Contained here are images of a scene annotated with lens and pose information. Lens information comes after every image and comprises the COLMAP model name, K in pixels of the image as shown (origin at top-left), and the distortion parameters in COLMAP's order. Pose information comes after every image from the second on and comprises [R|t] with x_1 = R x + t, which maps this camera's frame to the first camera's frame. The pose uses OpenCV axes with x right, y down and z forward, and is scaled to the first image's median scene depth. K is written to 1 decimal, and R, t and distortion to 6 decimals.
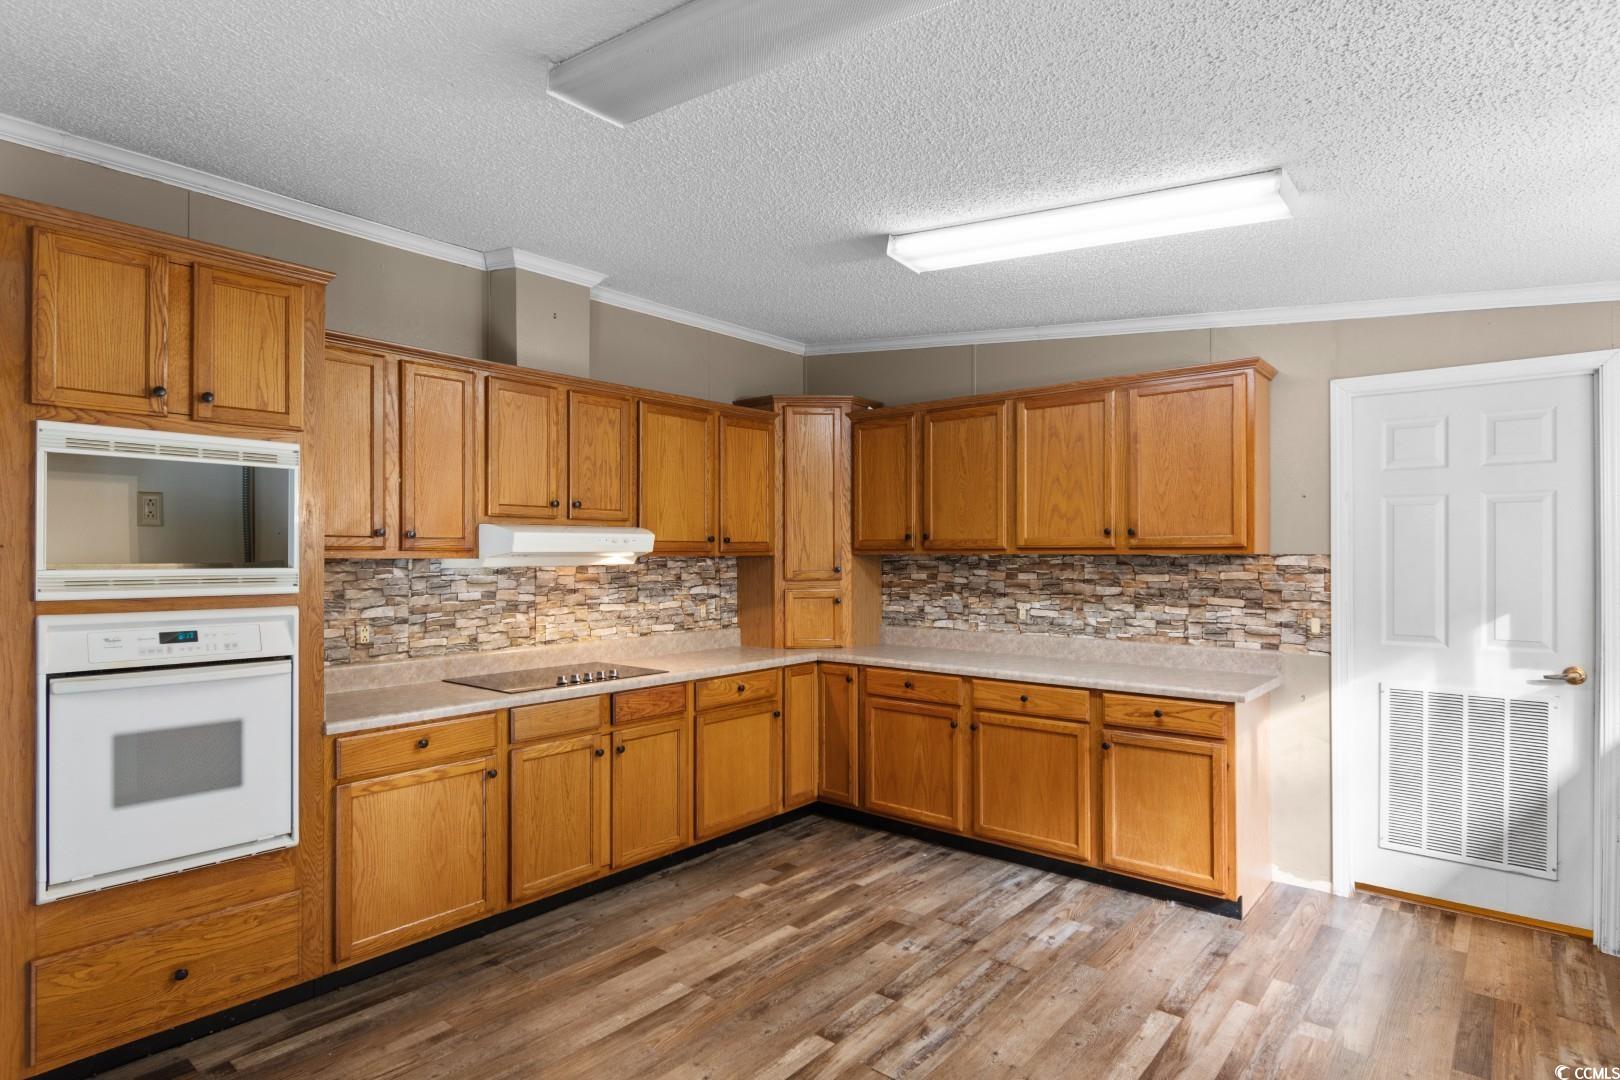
lens RADIAL K [[849.1, 0, 807.5], [0, 849.1, 550.4], [0, 0, 1]] dist [-0.000933, -0.001064]
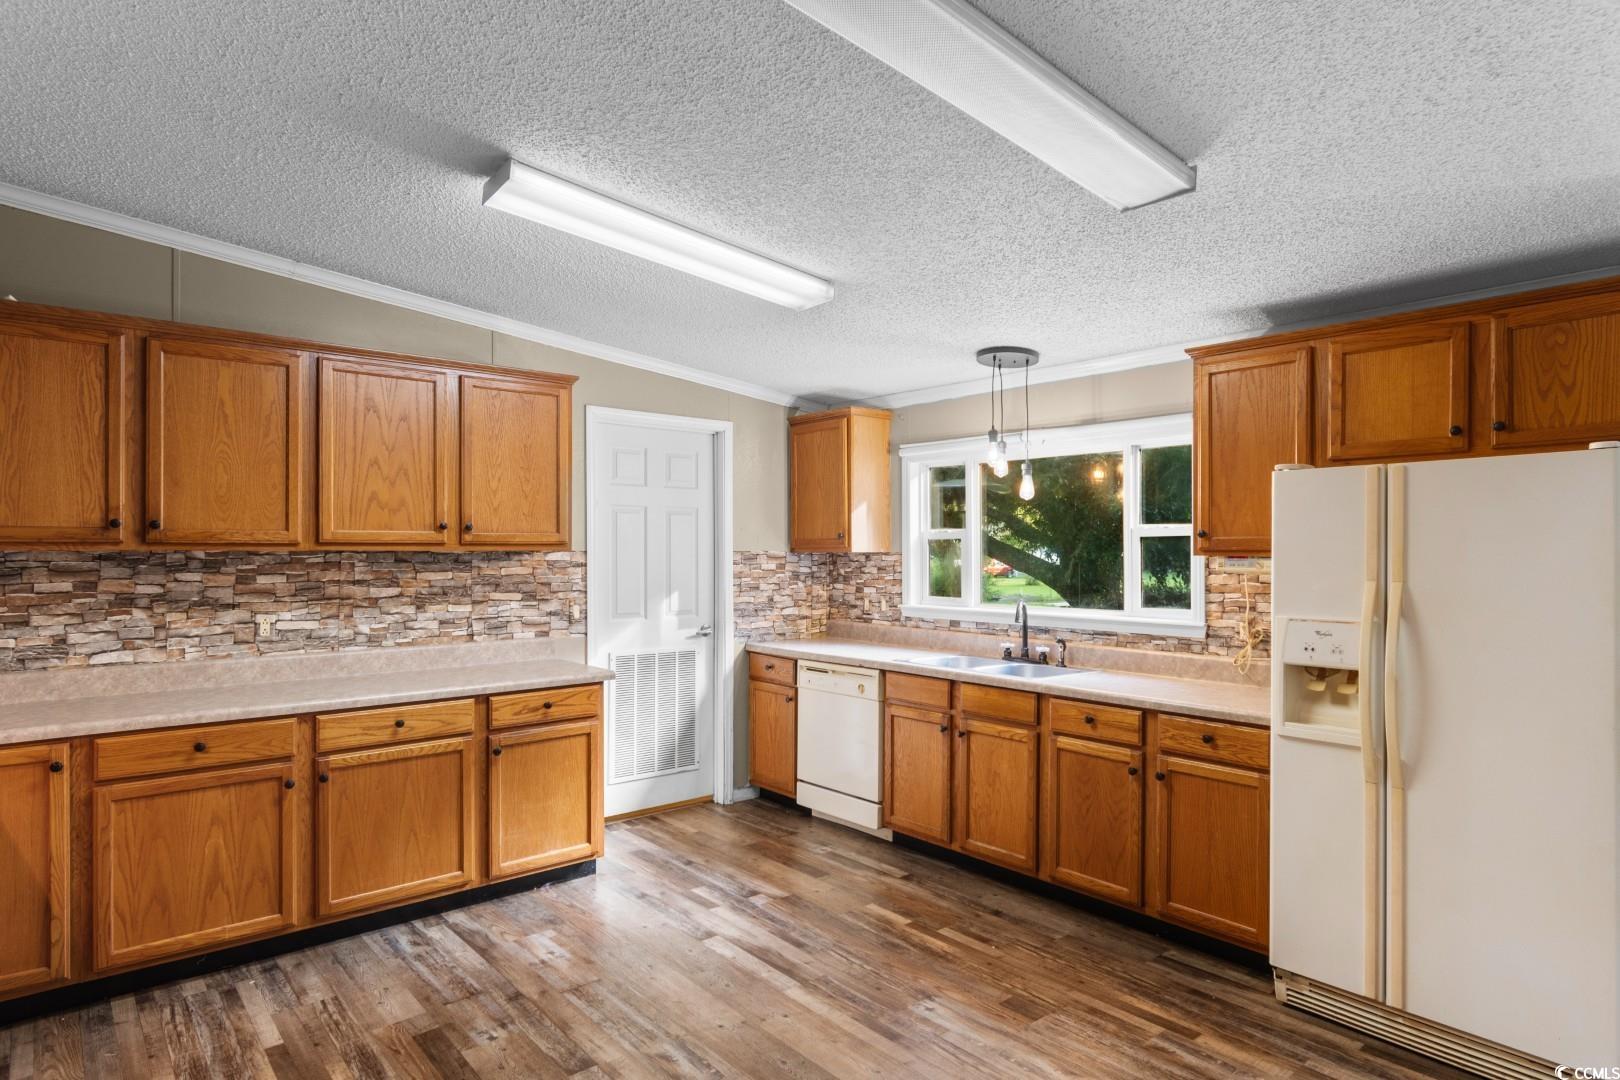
lens RADIAL K [[907.5, 0, 811.2], [0, 907.5, 545.2], [0, 0, 1]] dist [0.000386, -0.001134]
pose [[0.165327, 0.006023, 0.986220, -0.552727], [-0.003581, 0.999978, -0.005507, 0.002429], [-0.986232, -0.002621, 0.165345, 0.448374]]
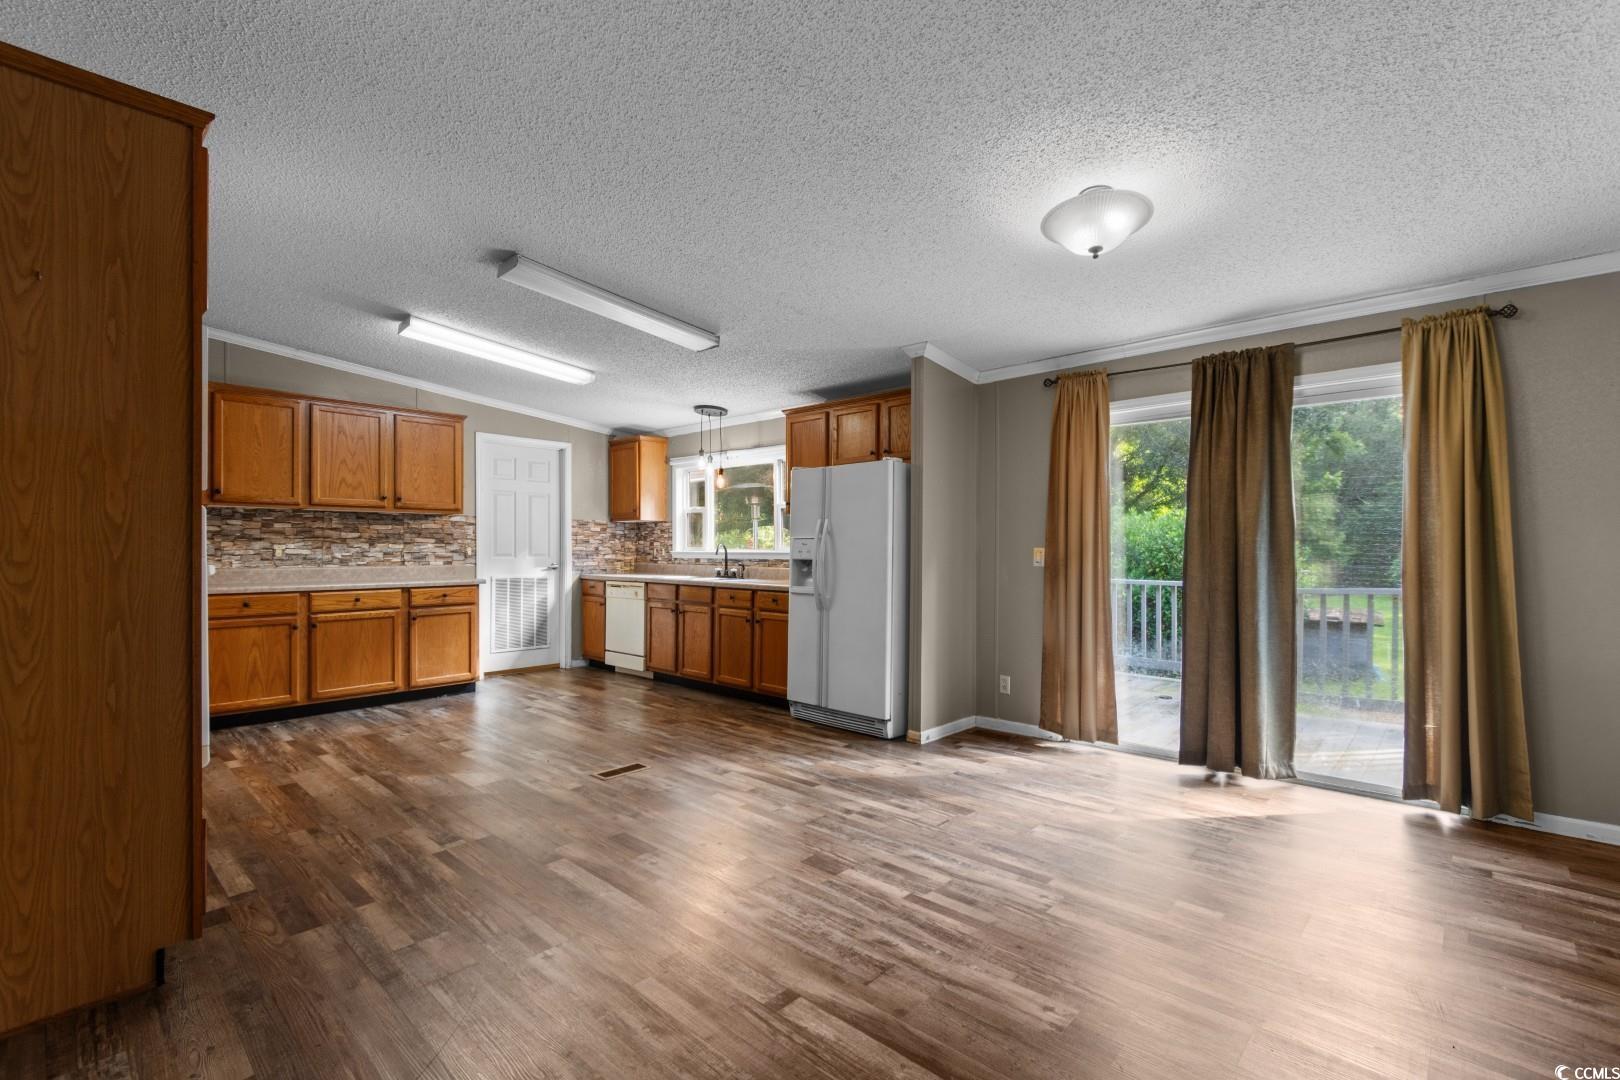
lens RADIAL K [[719.5, 0, 811.1], [0, 719.5, 548.2], [0, 0, 1]] dist [-0.000641, 0.000122]
pose [[0.046751, 0.001096, 0.998906, -1.025040], [-0.005248, 0.999986, -0.000851, 0.074931], [-0.998893, -0.005203, 0.046756, 0.097338]]
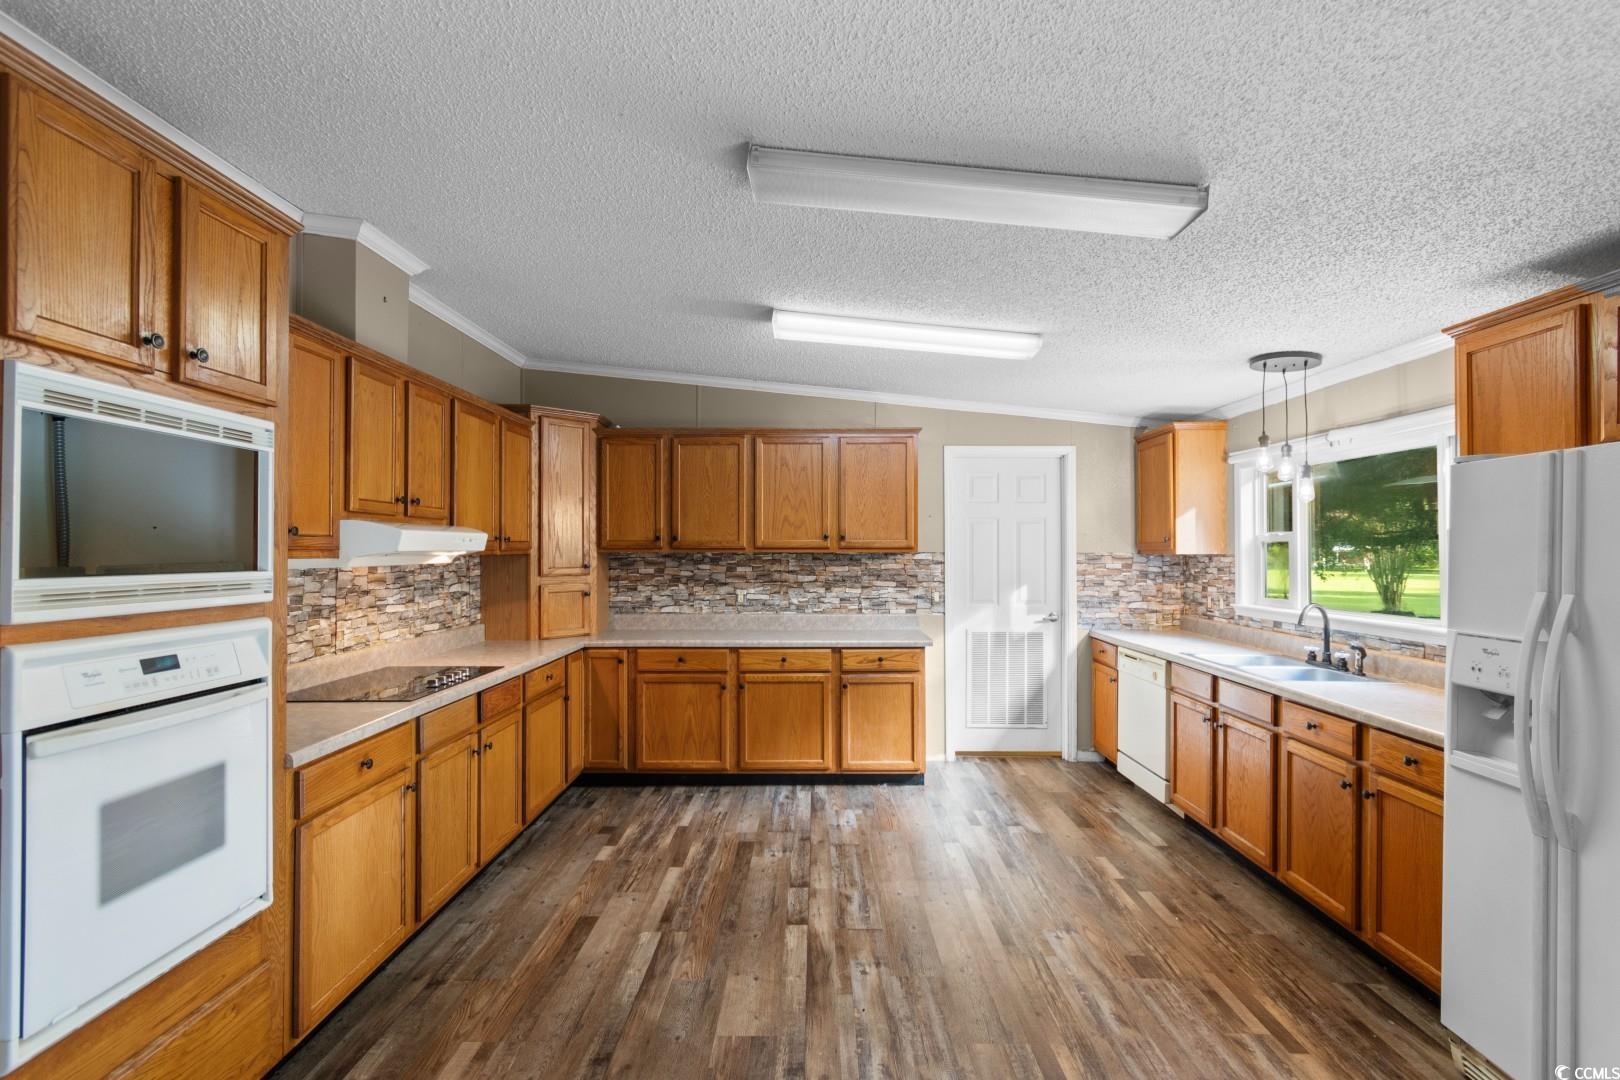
lens RADIAL K [[731.5, 0, 808.2], [0, 731.5, 543.4], [0, 0, 1]] dist [0.002160, -0.000146]
pose [[0.771561, 0.006696, 0.636120, -0.449581], [-0.002898, 0.999971, -0.007012, -0.002013], [-0.636149, 0.003567, 0.771558, 0.077980]]
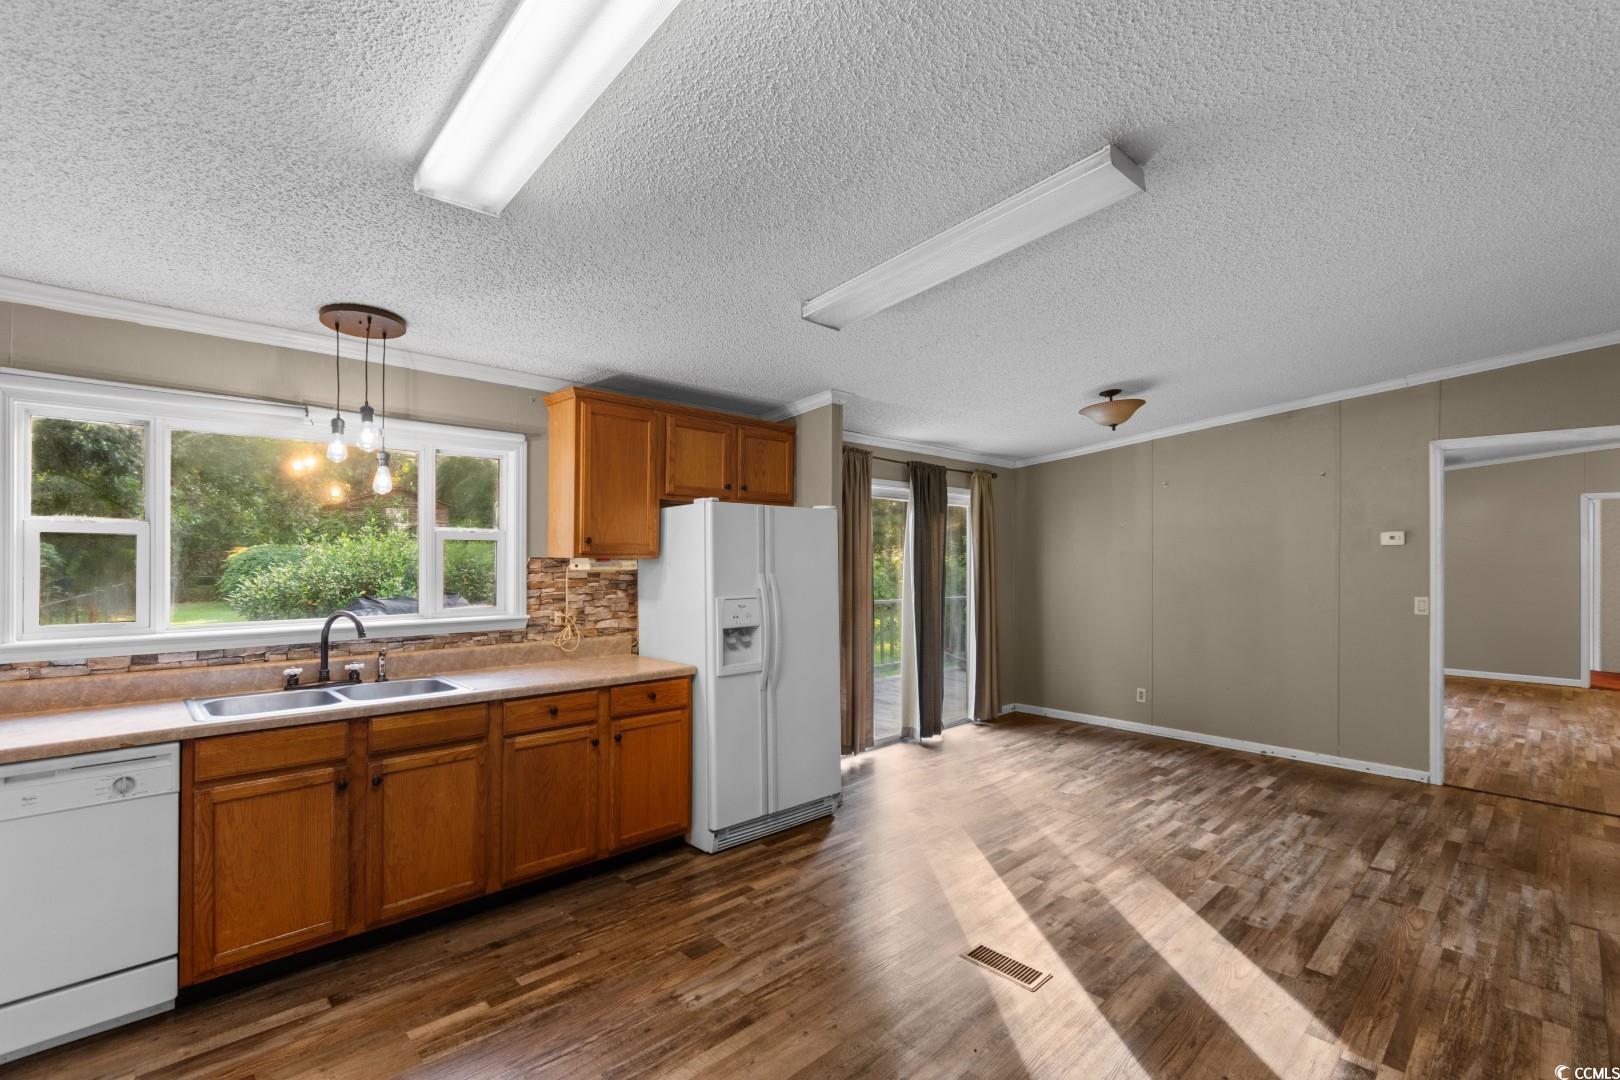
lens RADIAL K [[715.1, 0, 814.9], [0, 715.1, 549.5], [0, 0, 1]] dist [0.000859, -0.000353]
pose [[-0.993960, -0.004901, 0.109637, 0.031379], [-0.006083, 0.999927, -0.010445, 0.003412], [-0.109578, -0.011049, -0.993917, 1.066530]]
